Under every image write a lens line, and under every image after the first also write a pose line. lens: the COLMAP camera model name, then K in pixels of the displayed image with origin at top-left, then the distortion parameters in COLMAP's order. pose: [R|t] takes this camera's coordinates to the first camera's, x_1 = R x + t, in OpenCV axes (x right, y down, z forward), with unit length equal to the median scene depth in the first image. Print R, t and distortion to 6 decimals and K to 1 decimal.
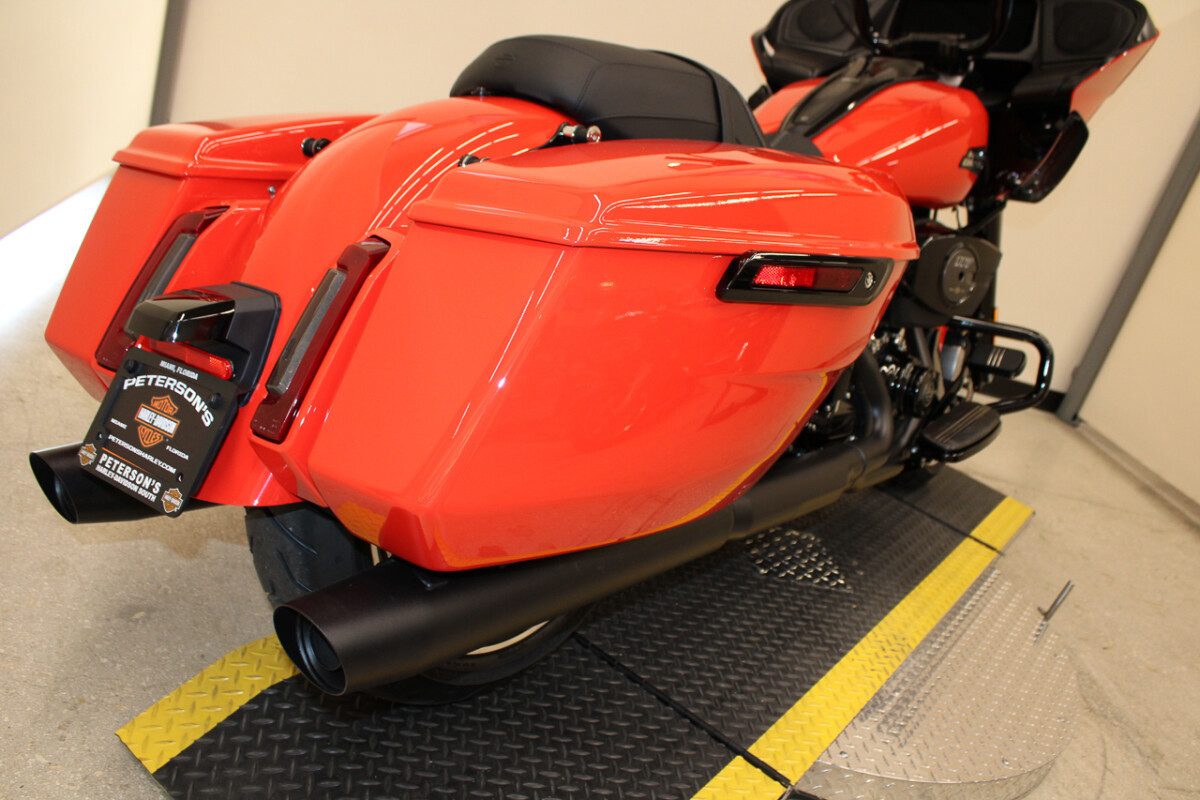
lens RADIAL K [[1026.8, 0, 600.0], [0, 1026.8, 400.0], [0, 0, 1]] dist [-0.188659, 0.189920]
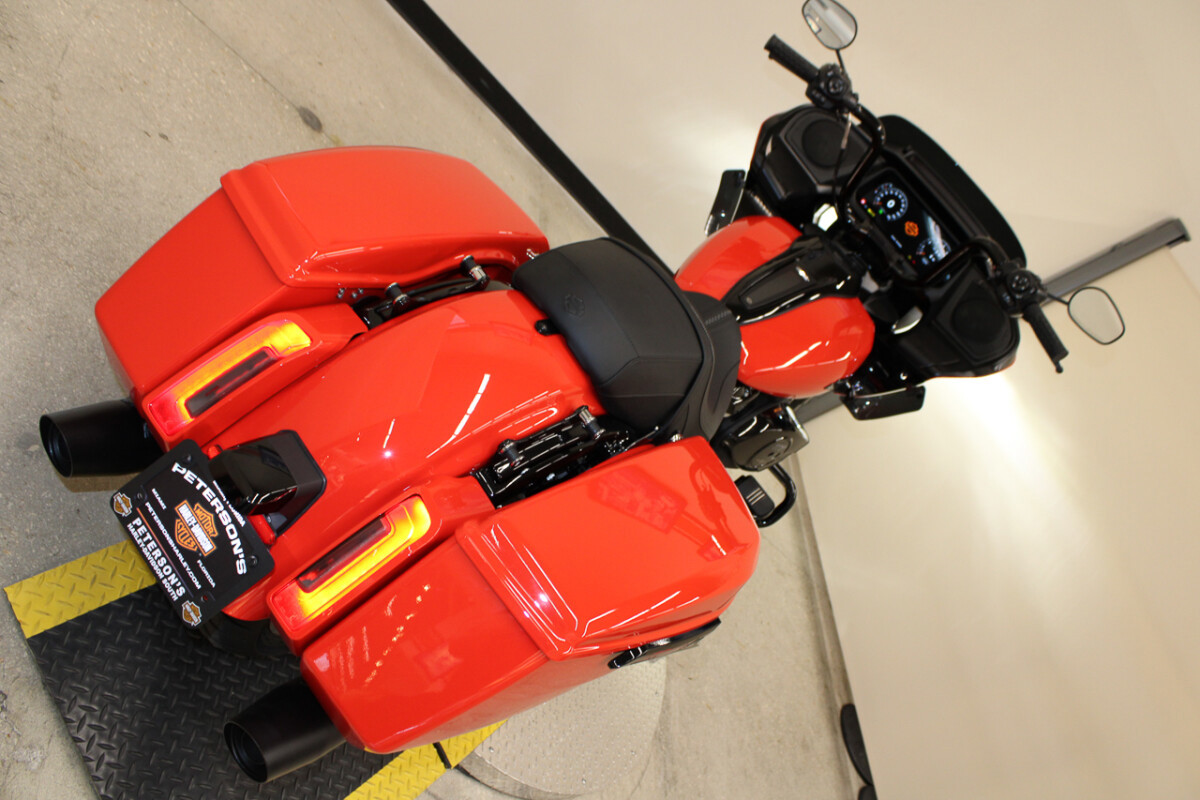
lens RADIAL K [[1026.8, 0, 600.0], [0, 1026.8, 400.0], [0, 0, 1]] dist [-0.188659, 0.189920]
pose [[0.810131, 0.474995, 0.343609, -0.423383], [-0.562488, 0.794962, 0.227252, -0.533629], [-0.165212, -0.377380, 0.911202, -0.134584]]
